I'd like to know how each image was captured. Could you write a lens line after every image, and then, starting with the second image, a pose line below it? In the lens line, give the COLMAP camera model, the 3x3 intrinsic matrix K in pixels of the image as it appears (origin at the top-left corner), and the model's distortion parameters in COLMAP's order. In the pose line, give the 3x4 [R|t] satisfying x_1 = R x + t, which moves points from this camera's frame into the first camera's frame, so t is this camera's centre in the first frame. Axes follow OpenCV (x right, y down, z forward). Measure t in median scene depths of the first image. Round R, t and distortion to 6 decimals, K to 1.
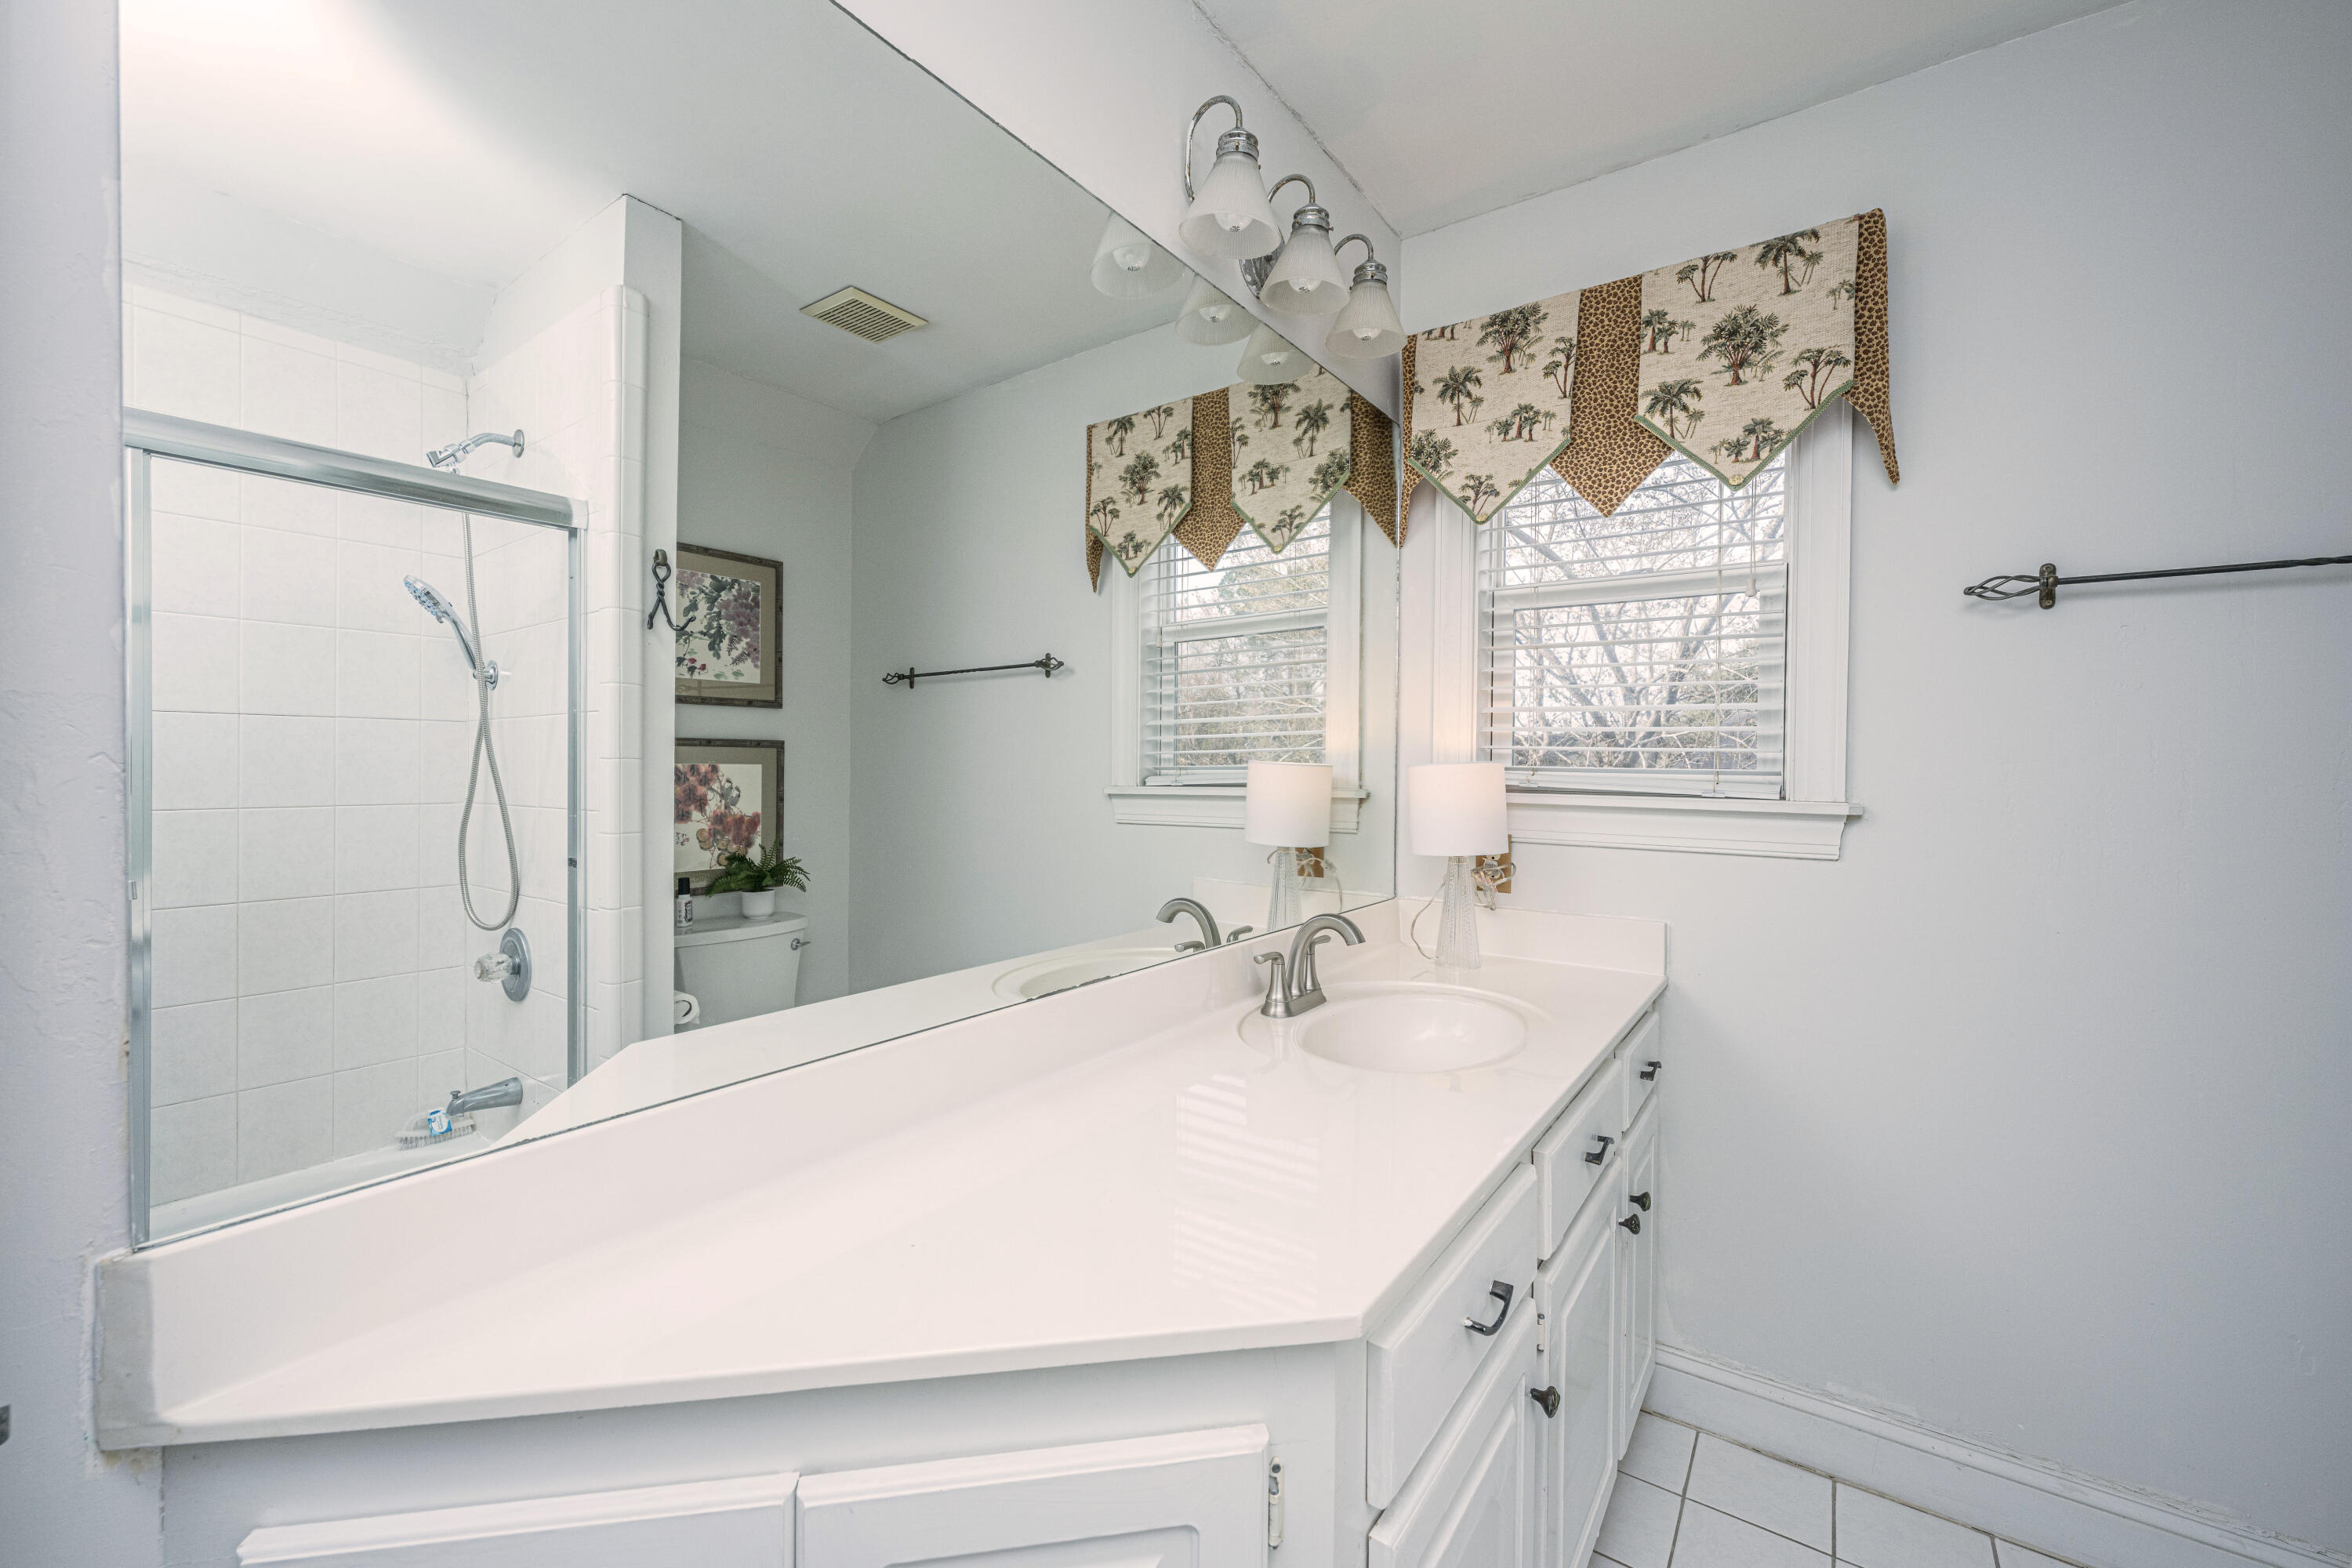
lens RADIAL K [[957.8, 0, 1165.1], [0, 957.8, 779.1], [0, 0, 1]] dist [-0.001803, -0.000268]
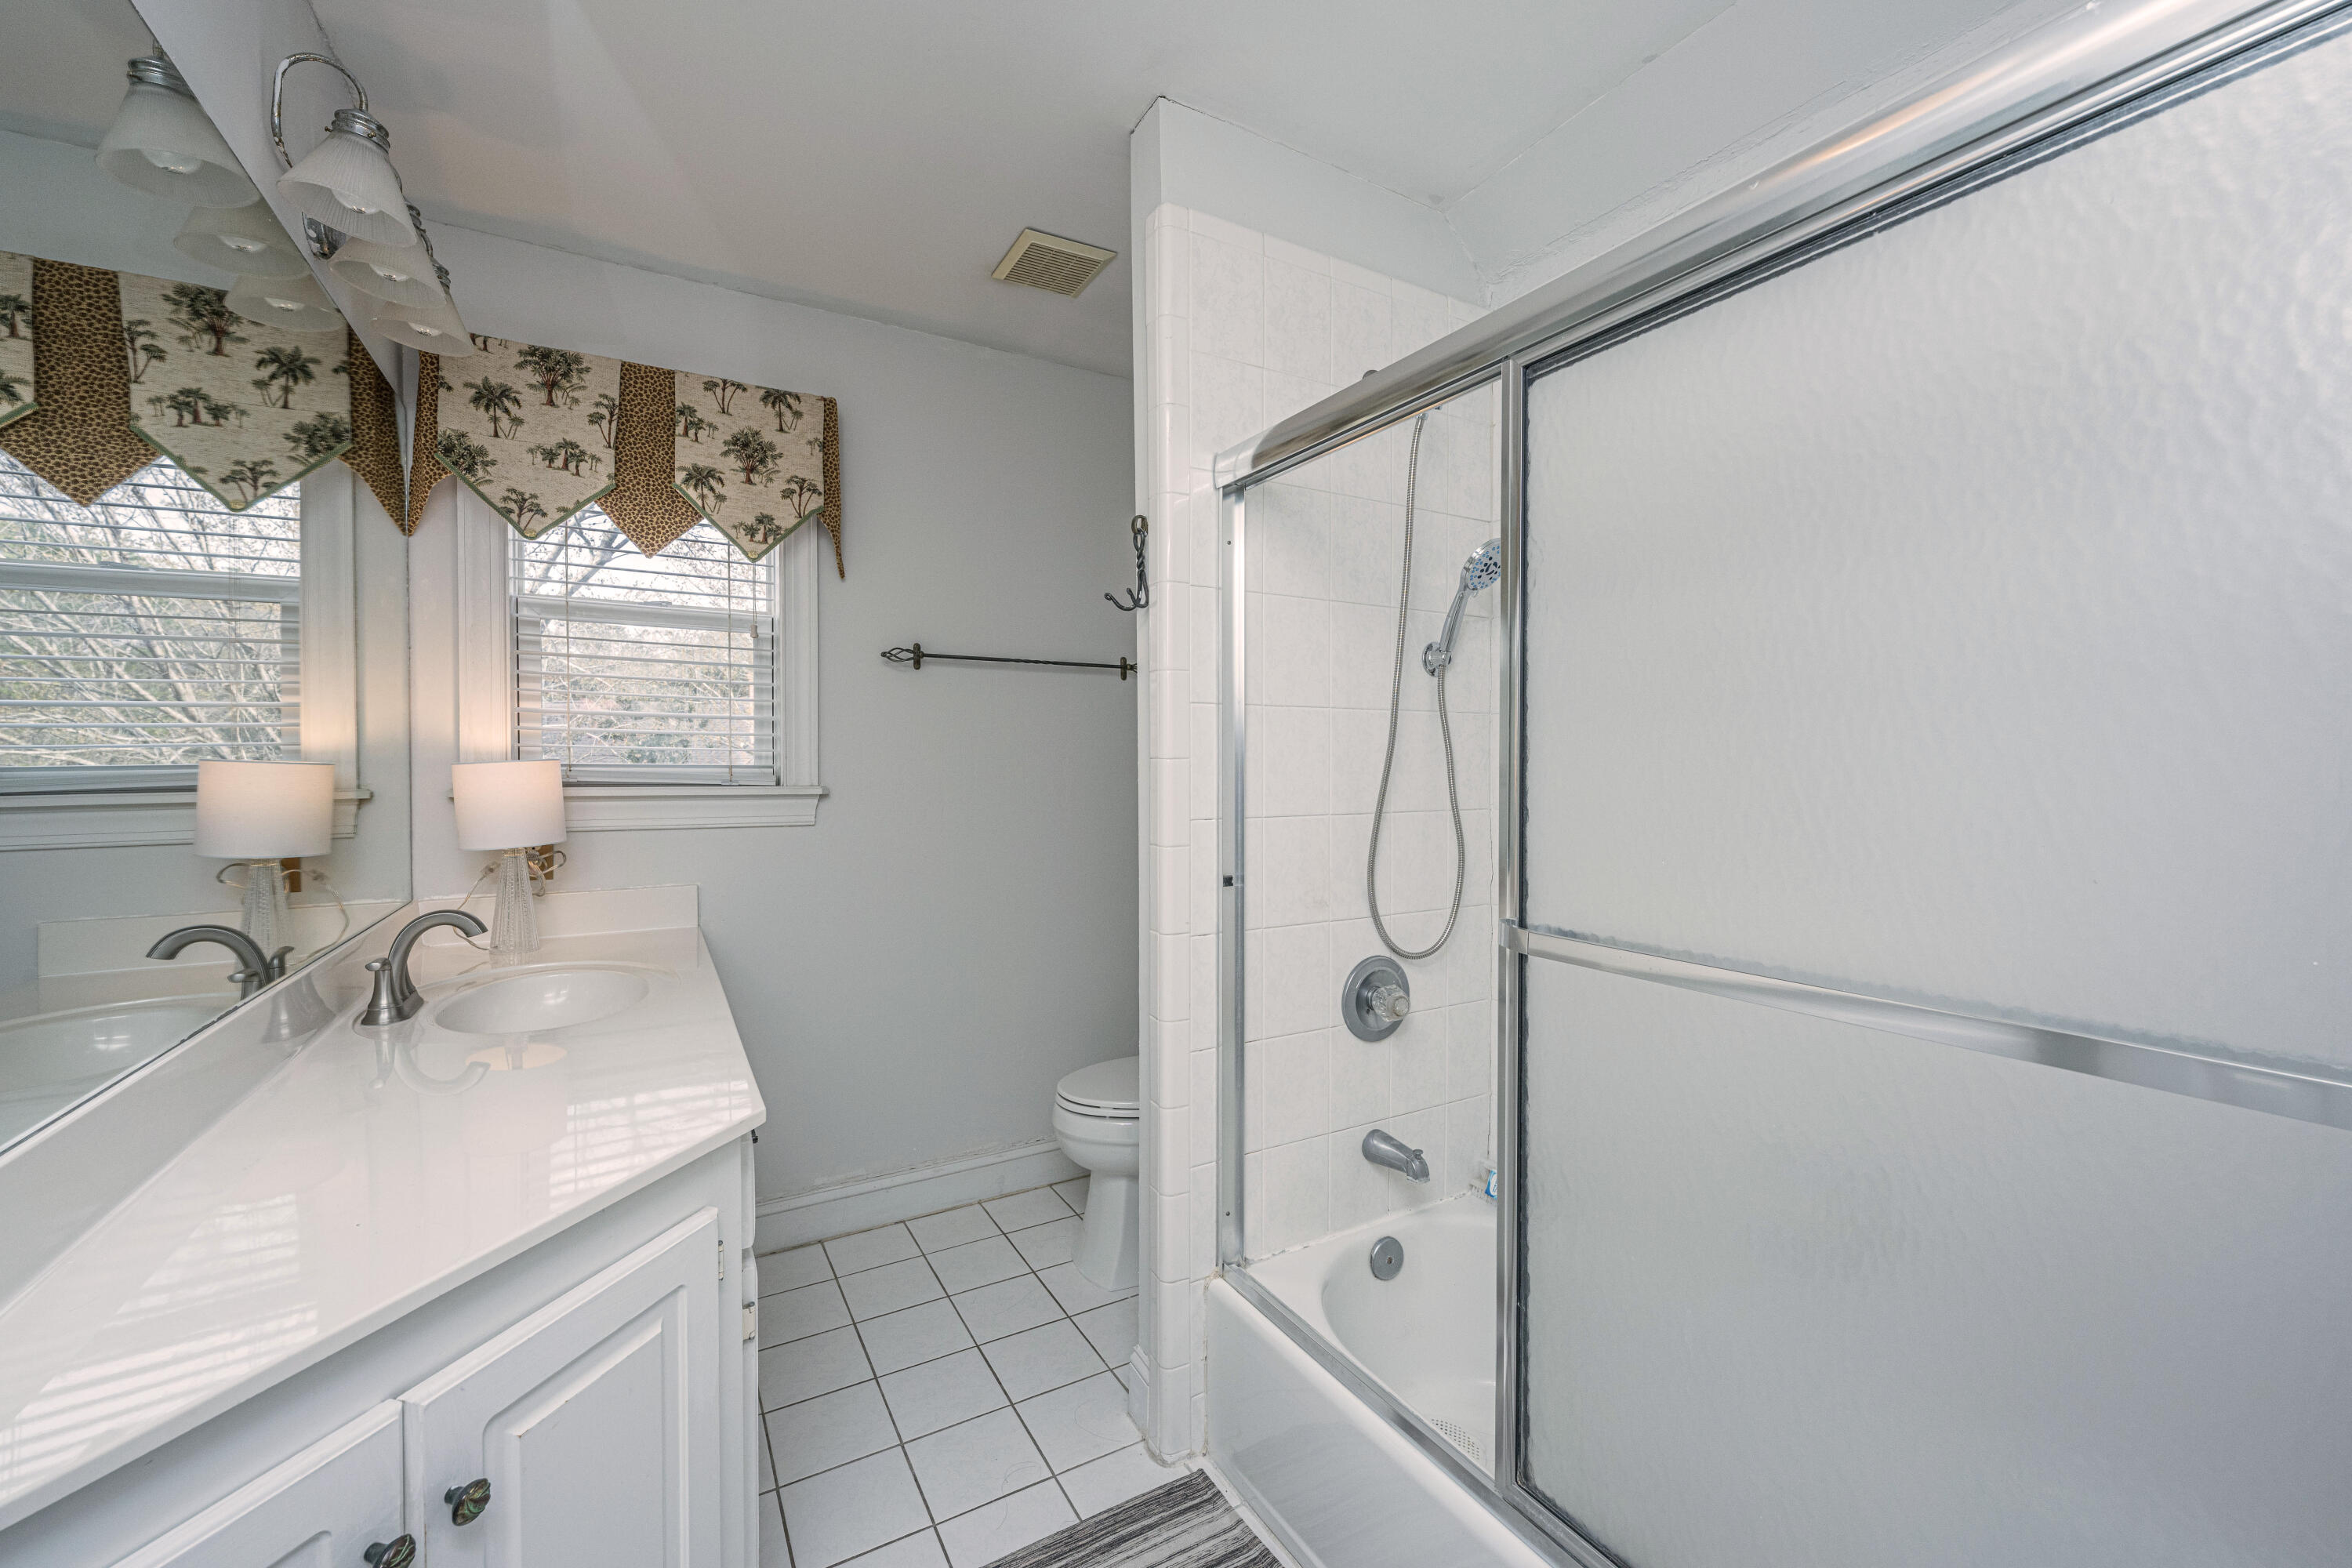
lens RADIAL K [[957.8, 0, 1184.7], [0, 957.8, 775.2], [0, 0, 1]] dist [-0.001803, -0.000268]
pose [[0.410744, -0.019955, 0.911532, -0.357690], [0.015604, 0.999768, 0.014856, -0.004706], [-0.911617, 0.008122, 0.410960, -0.114702]]
